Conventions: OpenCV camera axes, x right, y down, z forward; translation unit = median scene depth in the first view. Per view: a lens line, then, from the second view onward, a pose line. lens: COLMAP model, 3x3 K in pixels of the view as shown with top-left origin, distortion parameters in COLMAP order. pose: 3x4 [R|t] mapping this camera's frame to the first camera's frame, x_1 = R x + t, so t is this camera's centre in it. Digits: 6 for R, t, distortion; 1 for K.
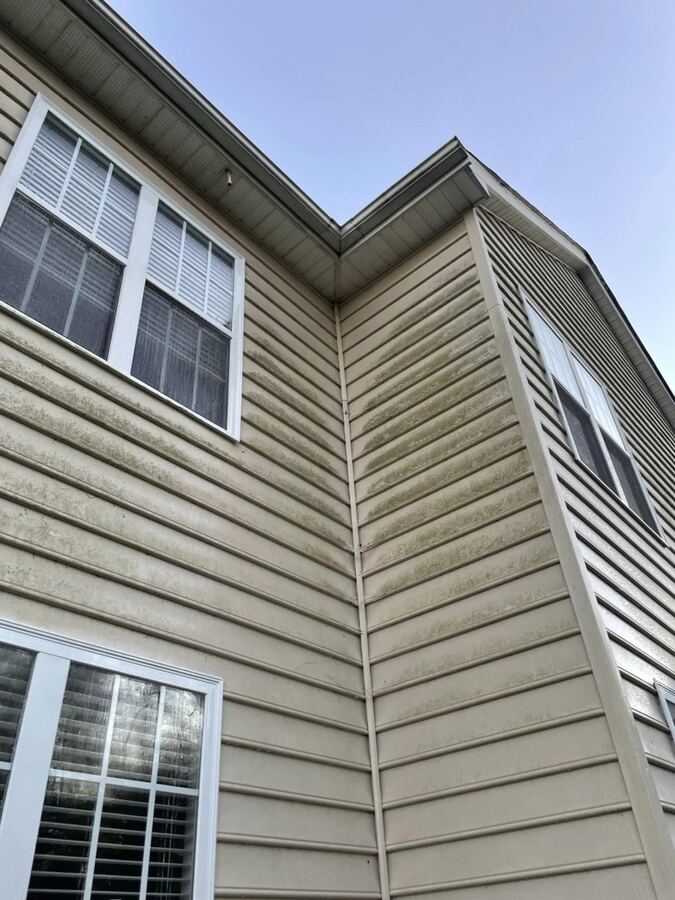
lens RADIAL K [[668.9, 0, 337.5], [0, 668.9, 450.0], [0, 0, 1]] dist [-0.000628, -0.001161]
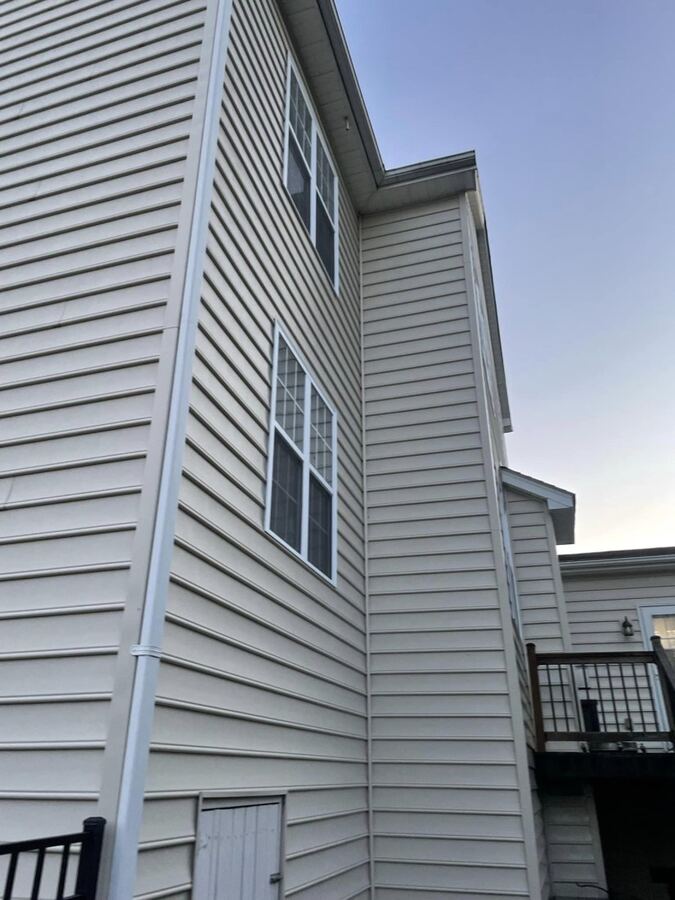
lens RADIAL K [[668.9, 0, 337.5], [0, 668.9, 450.0], [0, 0, 1]] dist [-0.000628, -0.001161]
pose [[0.913652, 0.226814, 0.337337, -0.482810], [-0.288231, 0.946648, 0.144157, 0.087135], [-0.286642, -0.228940, 0.930281, -0.563978]]
